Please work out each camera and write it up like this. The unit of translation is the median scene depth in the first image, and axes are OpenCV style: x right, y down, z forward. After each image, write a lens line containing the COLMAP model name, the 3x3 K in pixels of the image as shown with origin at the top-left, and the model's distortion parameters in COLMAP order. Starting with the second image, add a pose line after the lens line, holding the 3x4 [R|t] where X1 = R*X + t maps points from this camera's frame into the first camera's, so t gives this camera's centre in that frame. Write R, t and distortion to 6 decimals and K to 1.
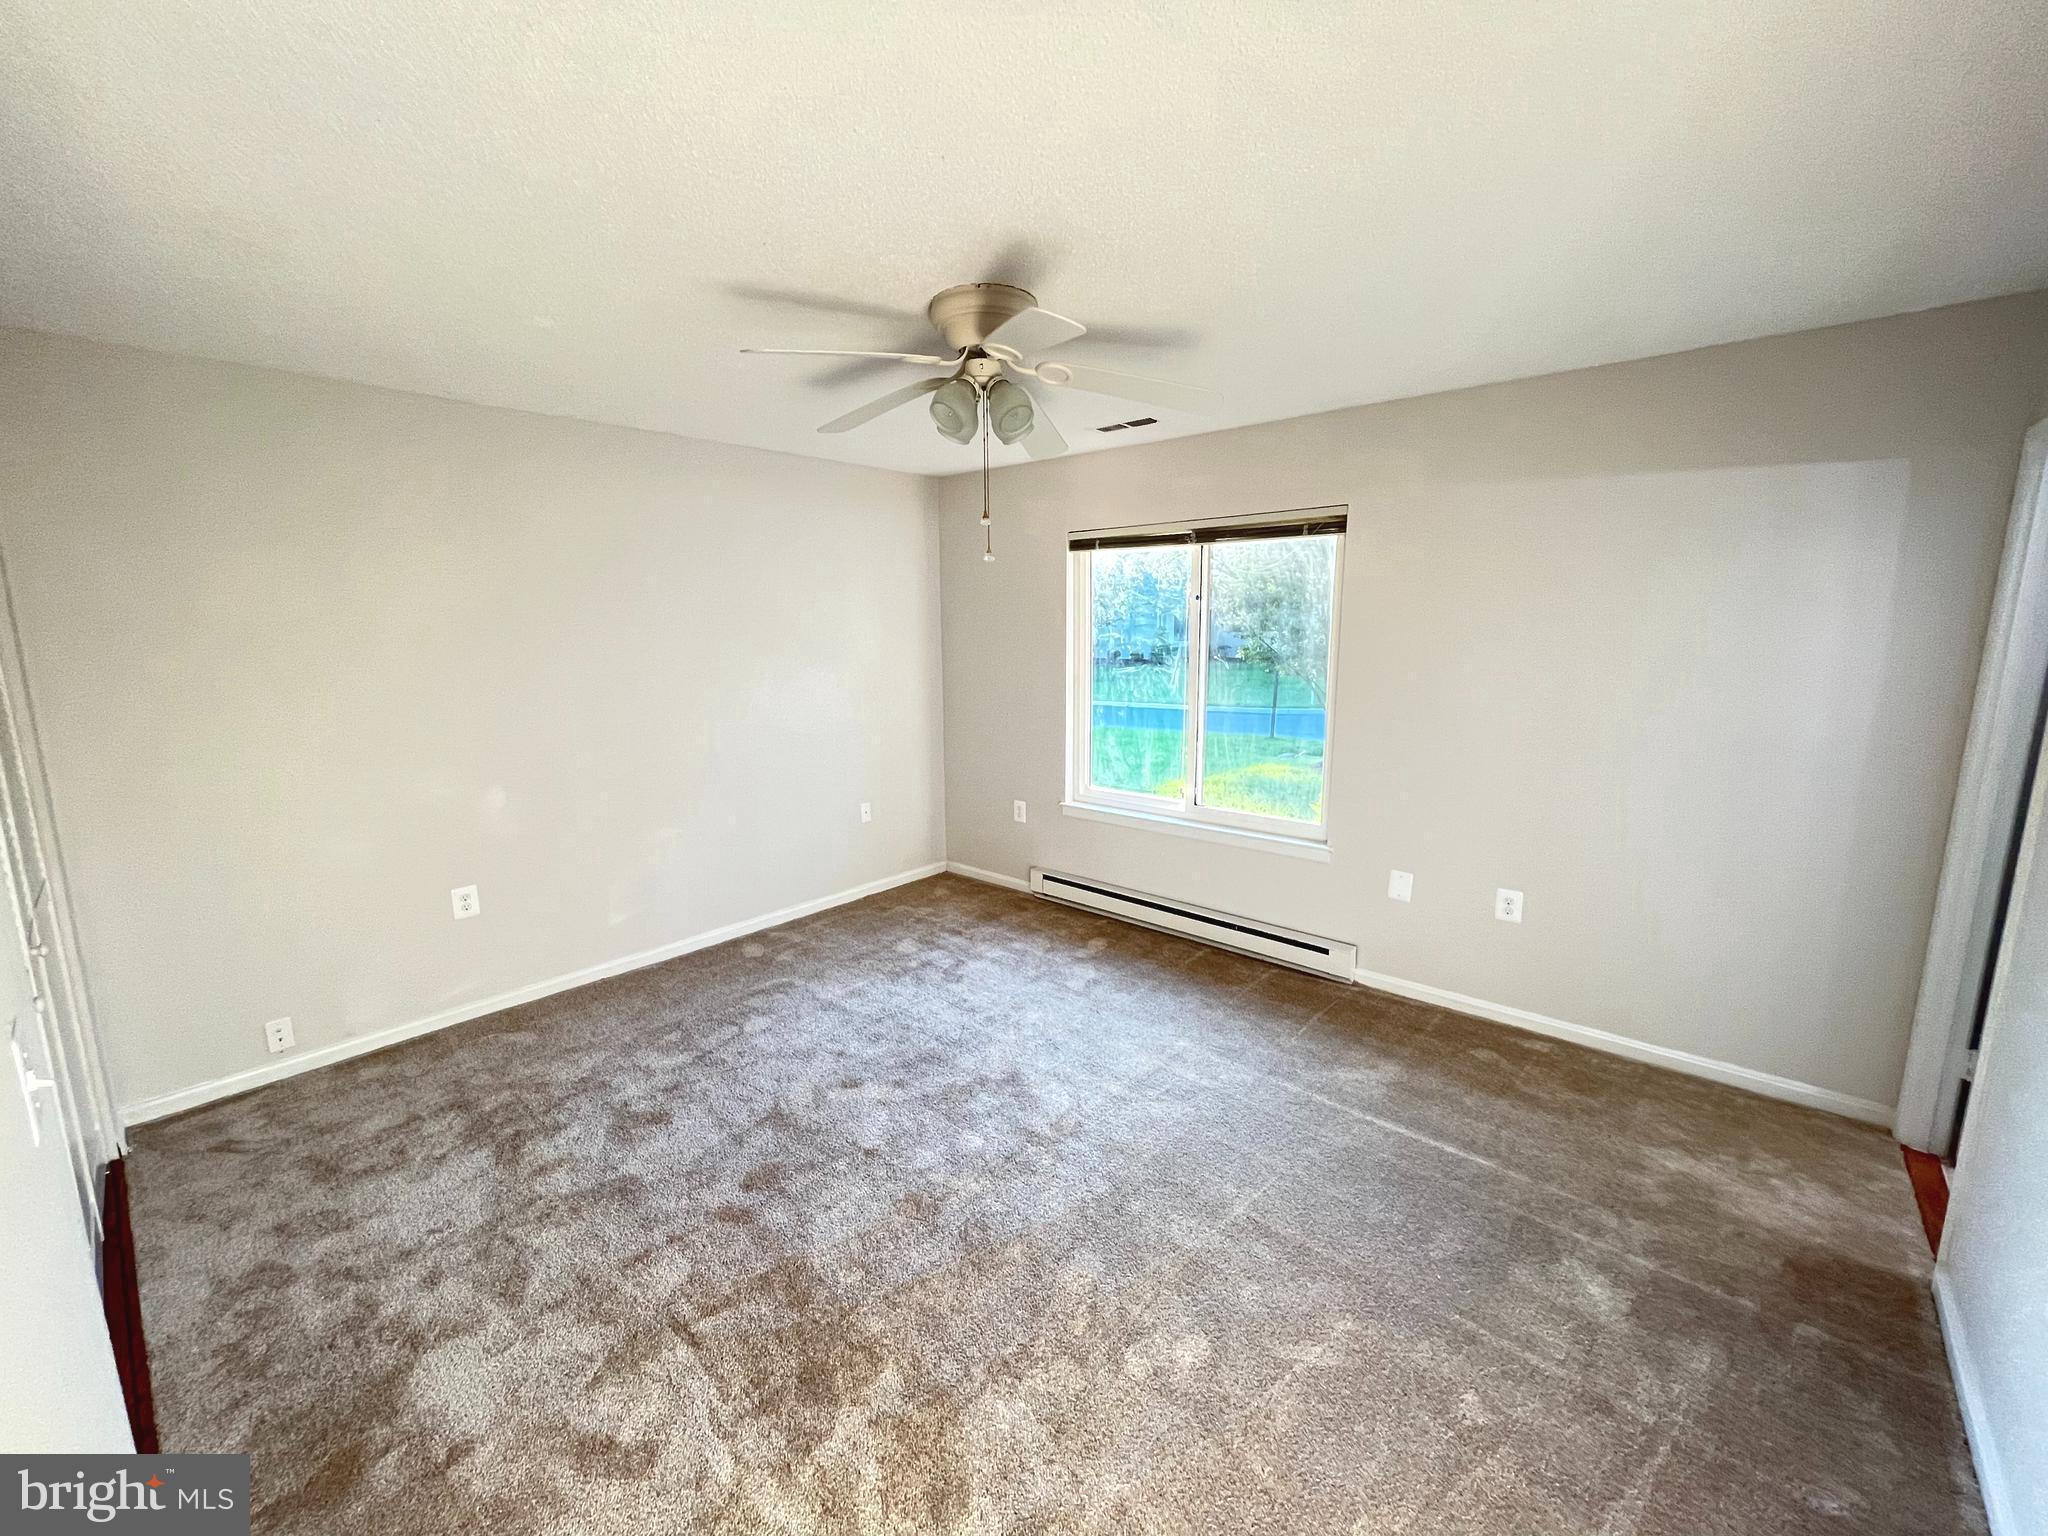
lens RADIAL K [[834.3, 0, 1017.0], [0, 834.3, 767.8], [0, 0, 1]] dist [0.002235, 0.000356]
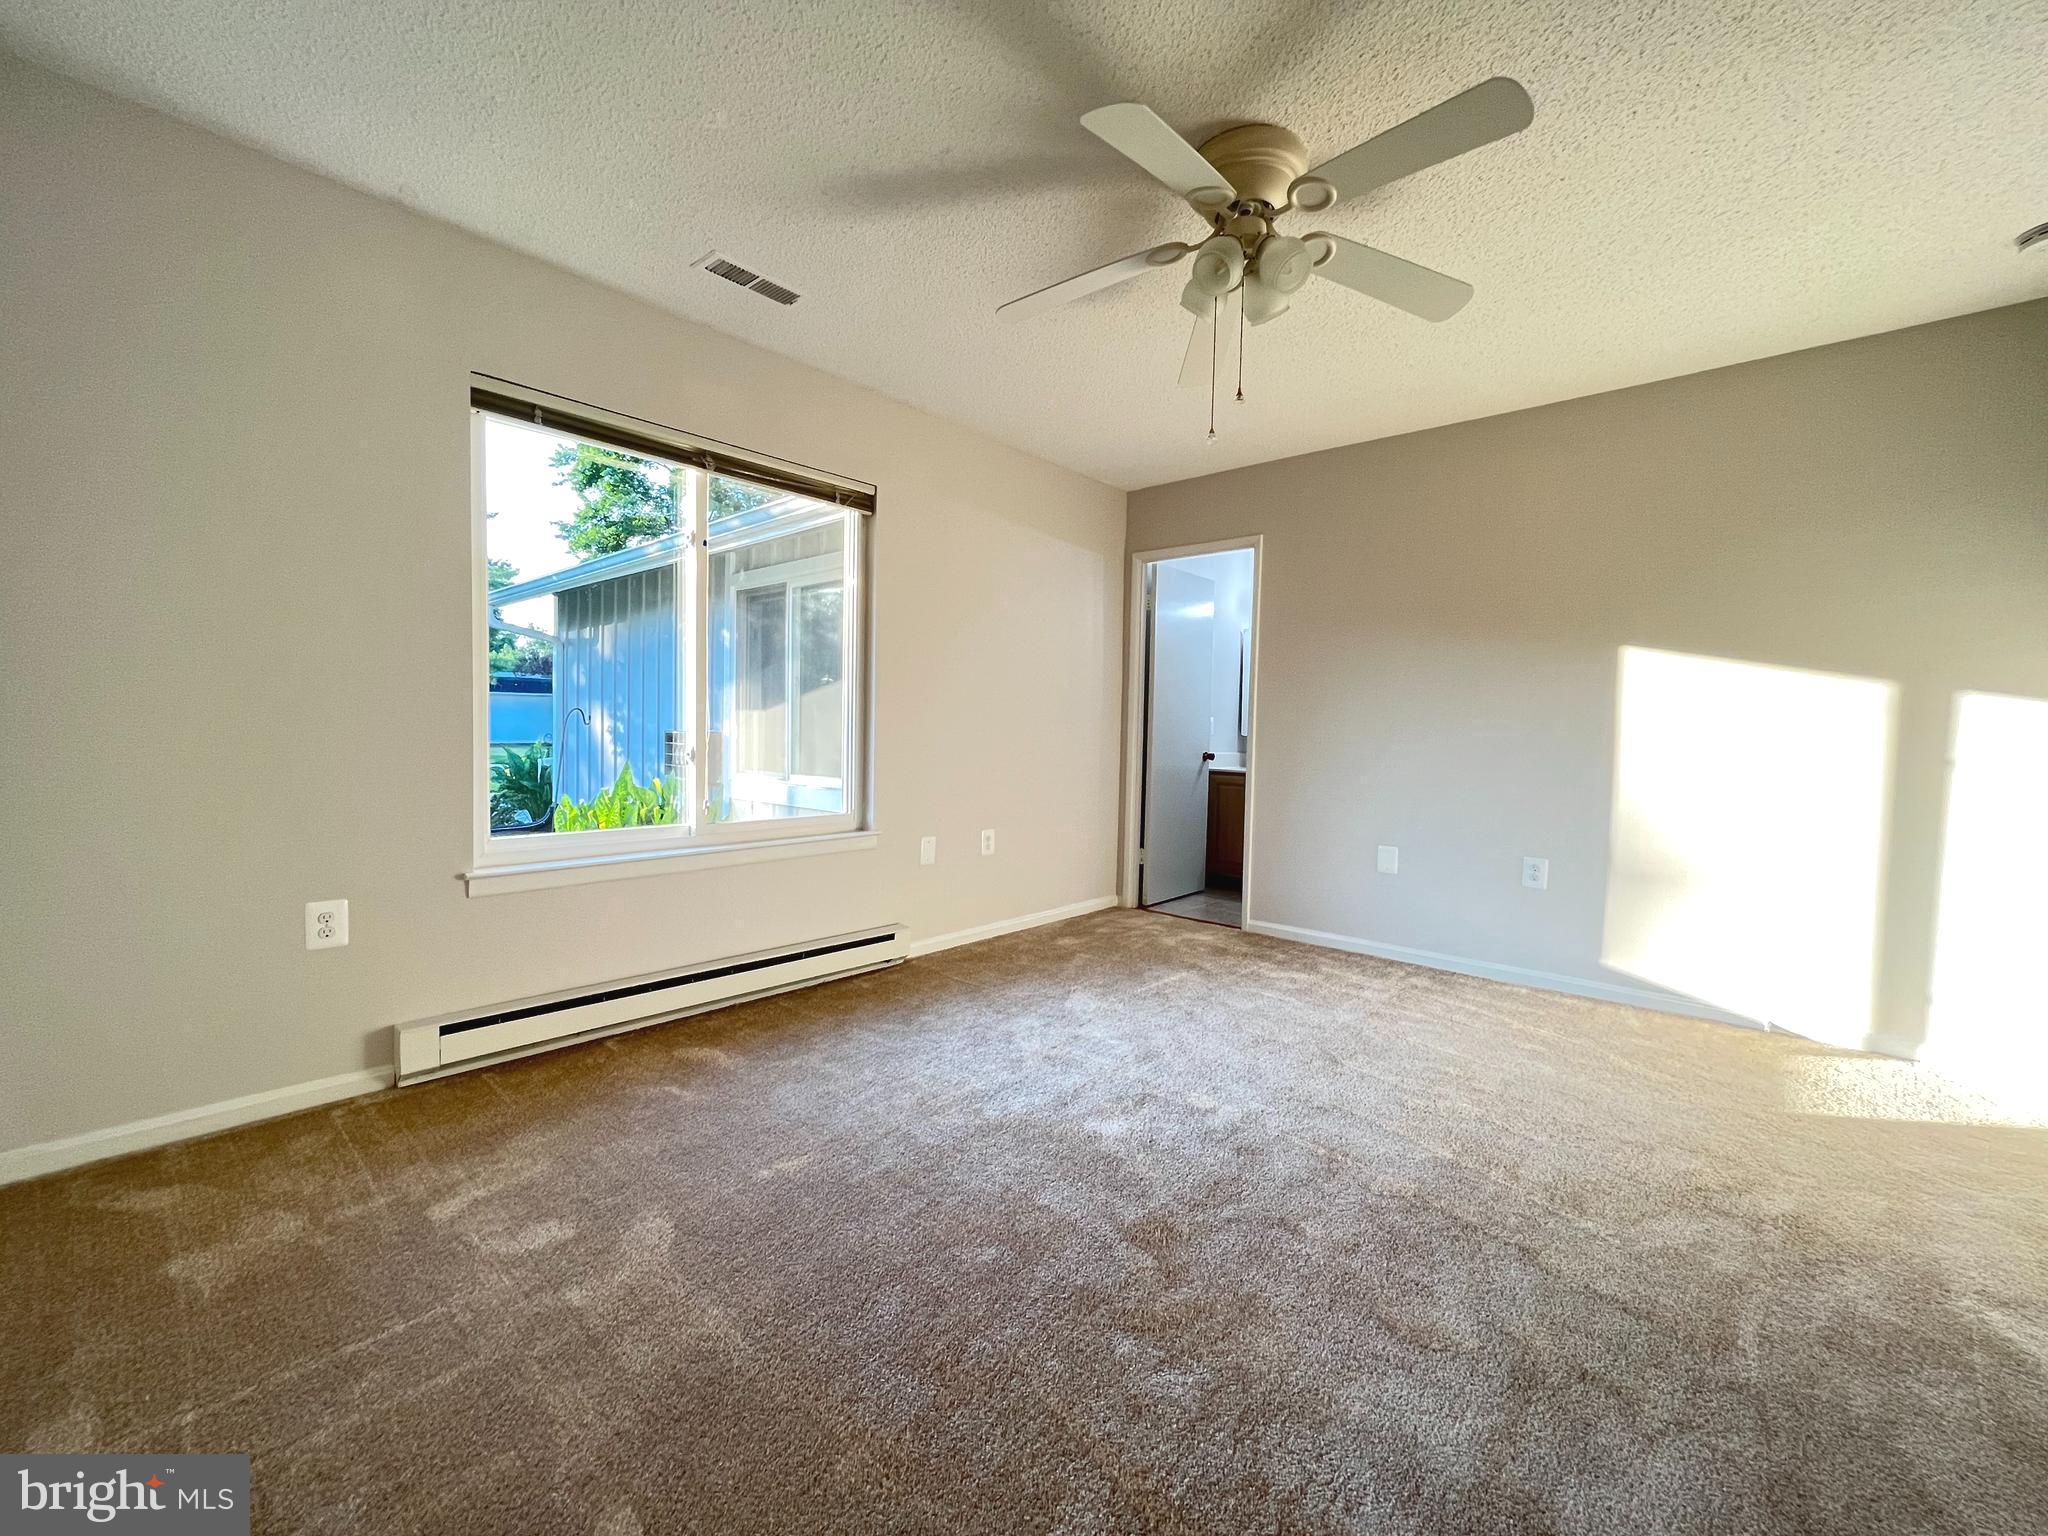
lens RADIAL K [[834.3, 0, 1017.0], [0, 834.3, 767.8], [0, 0, 1]] dist [0.002235, 0.000356]
pose [[0.004585, -0.037117, 0.999300, -0.703299], [0.153470, 0.987498, 0.035975, 0.015079], [-0.988143, 0.153198, 0.010224, 0.965677]]
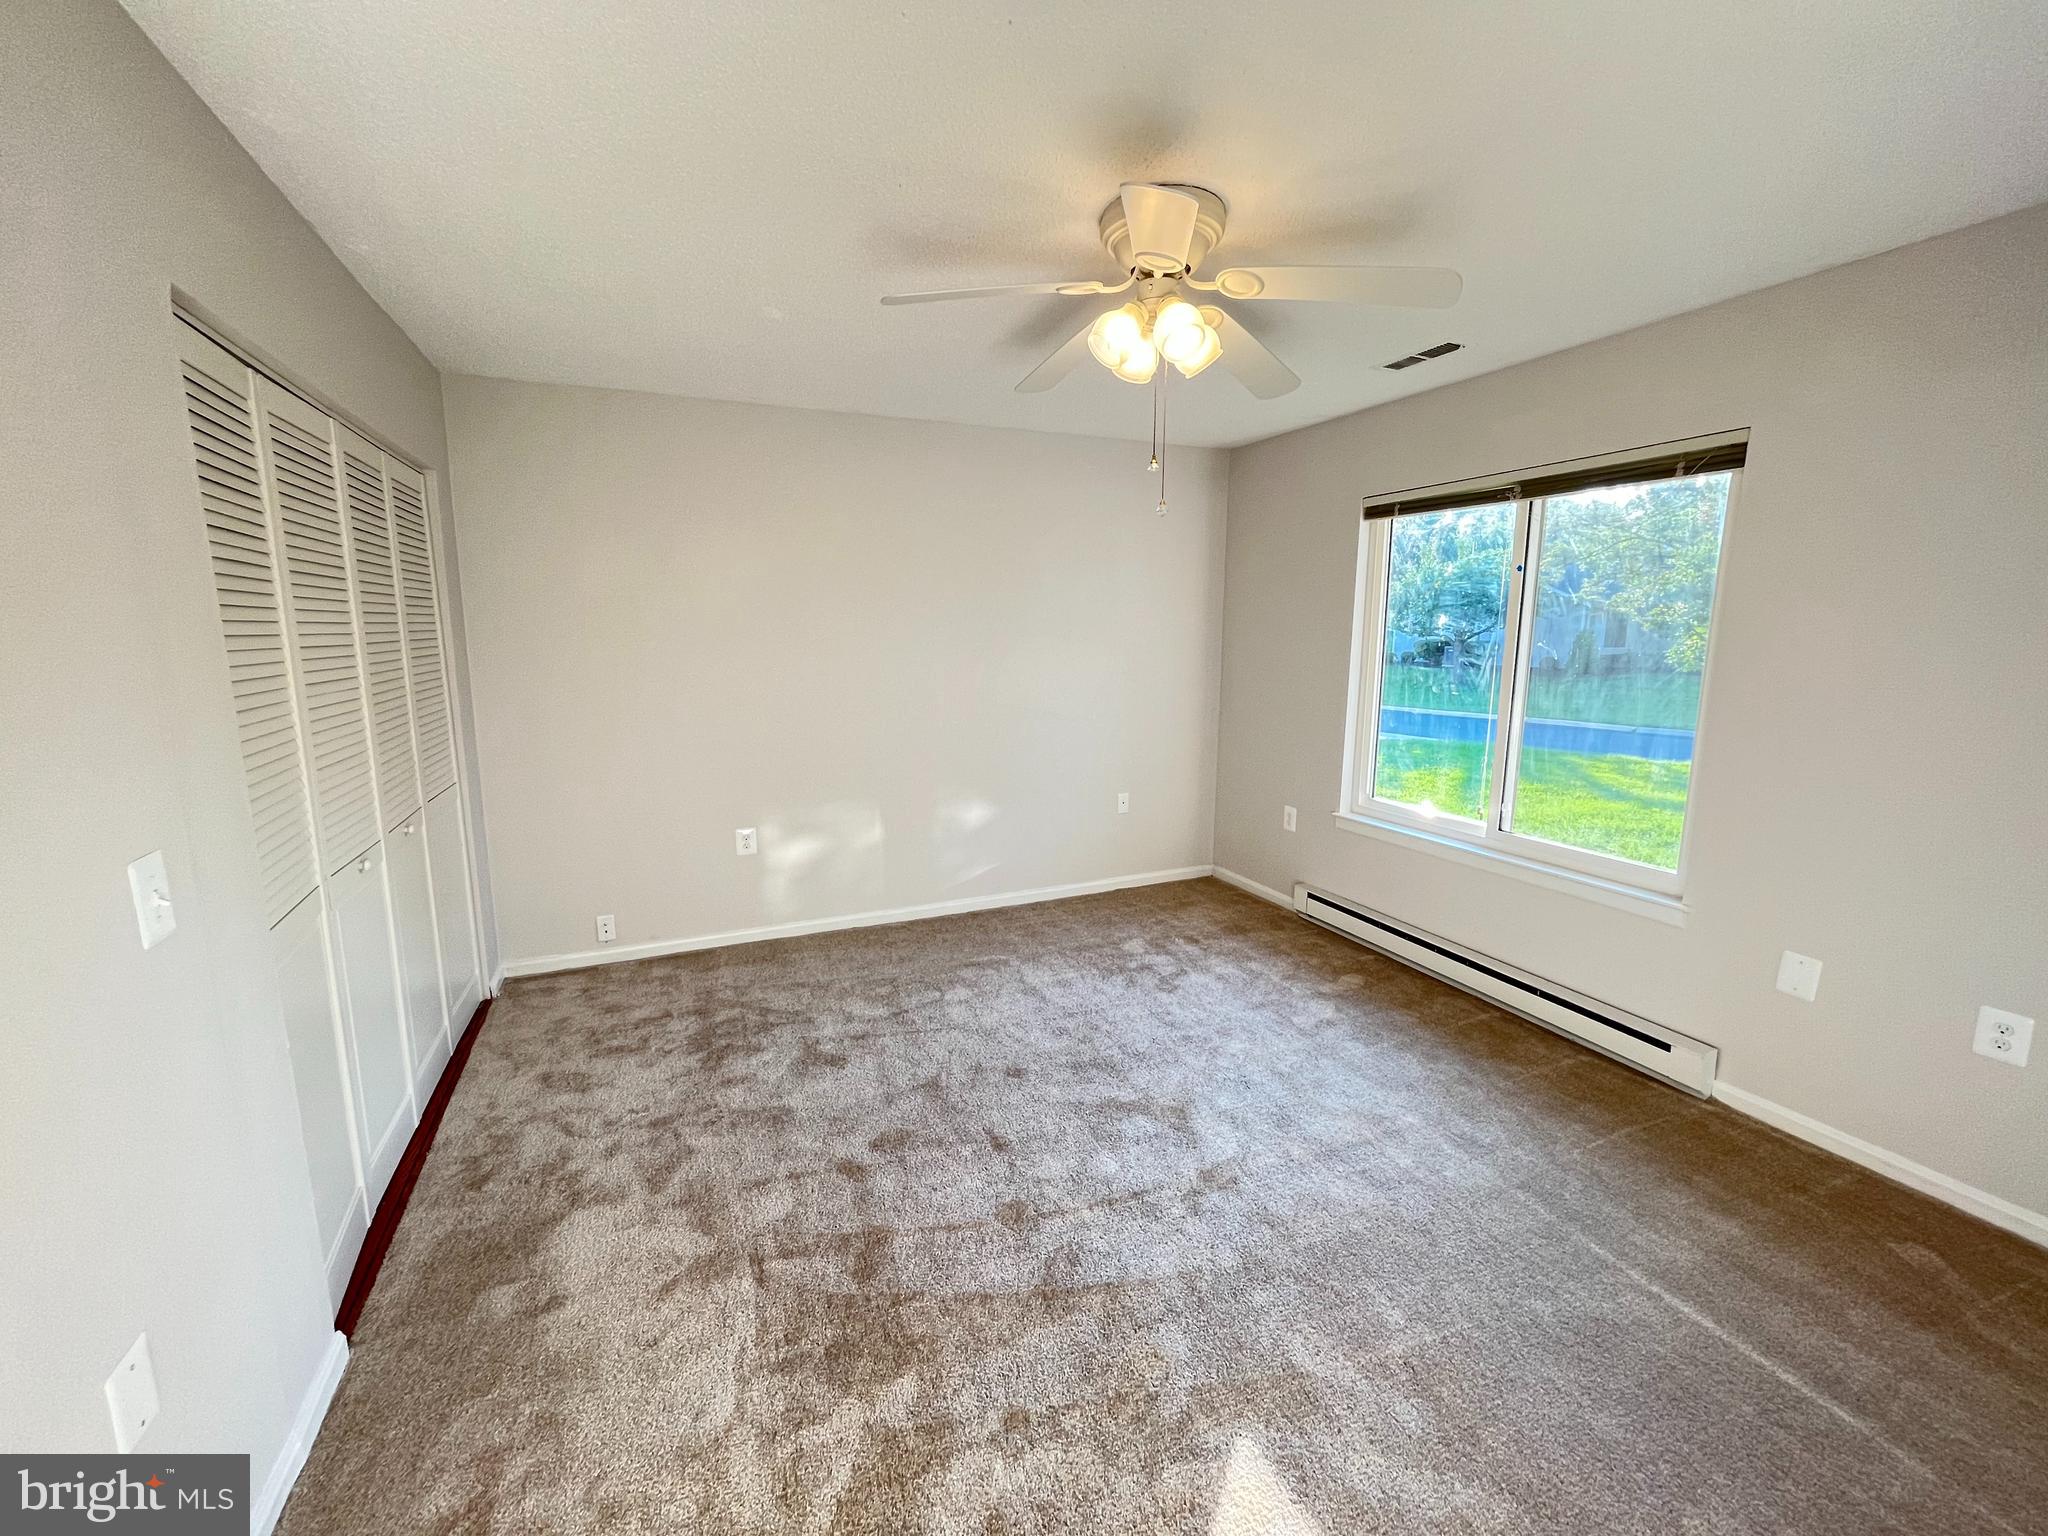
lens RADIAL K [[834.3, 0, 1017.0], [0, 834.3, 767.8], [0, 0, 1]] dist [0.002235, 0.000356]
pose [[0.905806, 0.078447, -0.416366, 0.166900], [-0.079175, 0.996739, 0.015549, 0.012216], [0.416228, 0.018881, 0.909064, 0.111203]]
